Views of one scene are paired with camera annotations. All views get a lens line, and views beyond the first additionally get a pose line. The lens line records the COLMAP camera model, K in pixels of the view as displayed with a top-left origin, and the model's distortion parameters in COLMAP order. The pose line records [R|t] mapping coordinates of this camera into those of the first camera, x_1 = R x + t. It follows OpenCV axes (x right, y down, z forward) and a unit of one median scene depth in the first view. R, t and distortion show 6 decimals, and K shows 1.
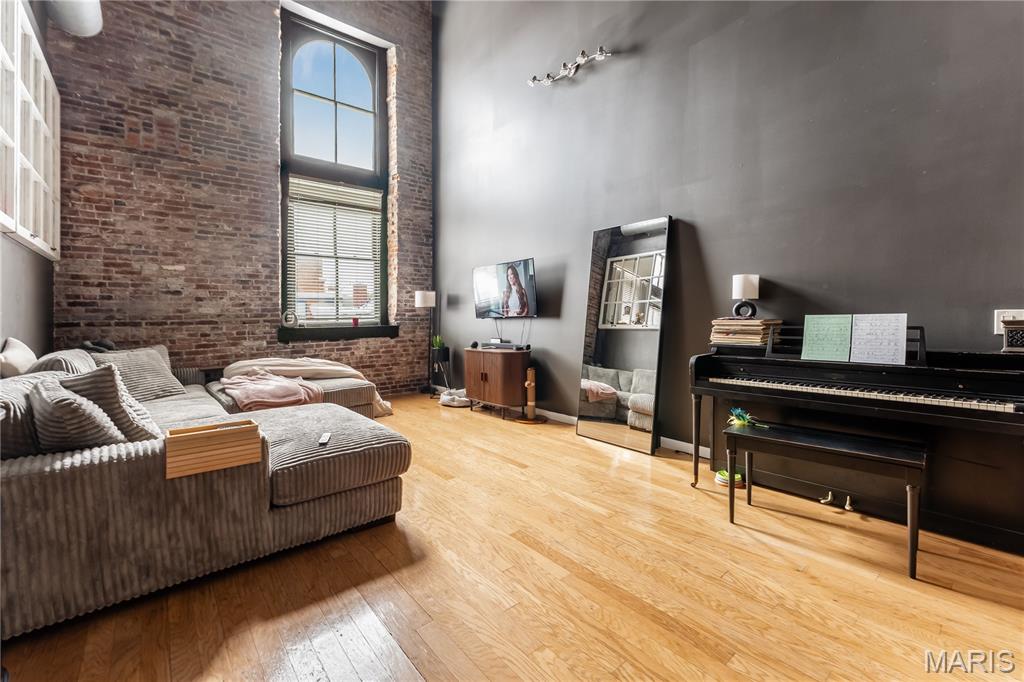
lens RADIAL K [[419.4, 0, 515.0], [0, 419.4, 333.2], [0, 0, 1]] dist [-0.001351, -0.000321]
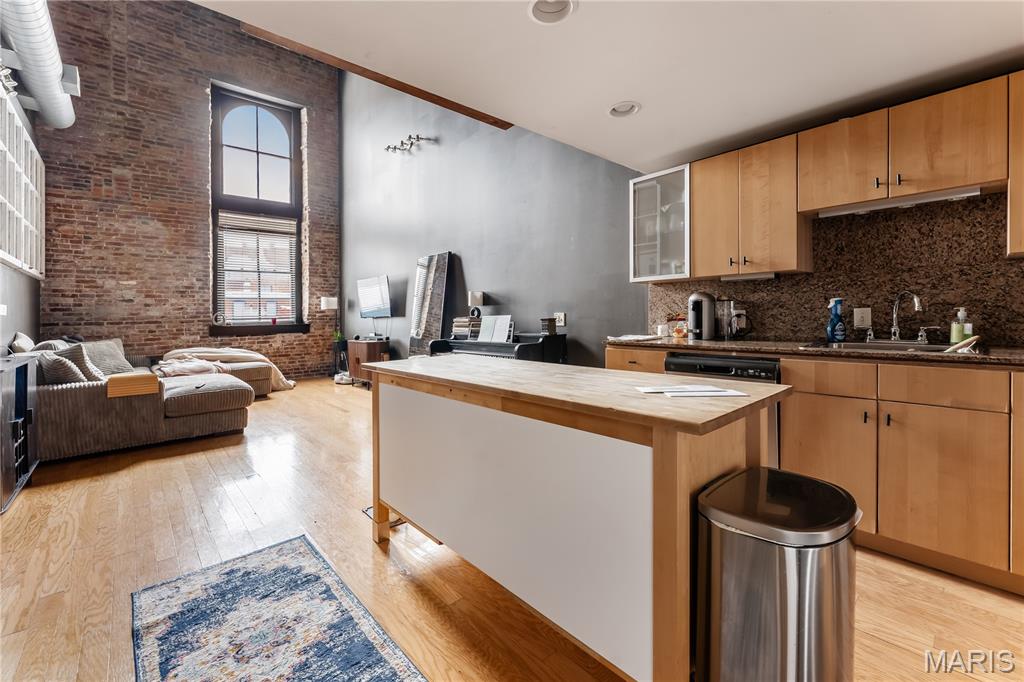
lens RADIAL K [[426.7, 0, 510.7], [0, 426.7, 328.2], [0, 0, 1]] dist [-0.001134, -0.000225]
pose [[0.999766, -0.006567, 0.020612, 0.416620], [0.006716, 0.999952, -0.007172, 0.012073], [-0.020564, 0.007309, 0.999762, -0.428025]]
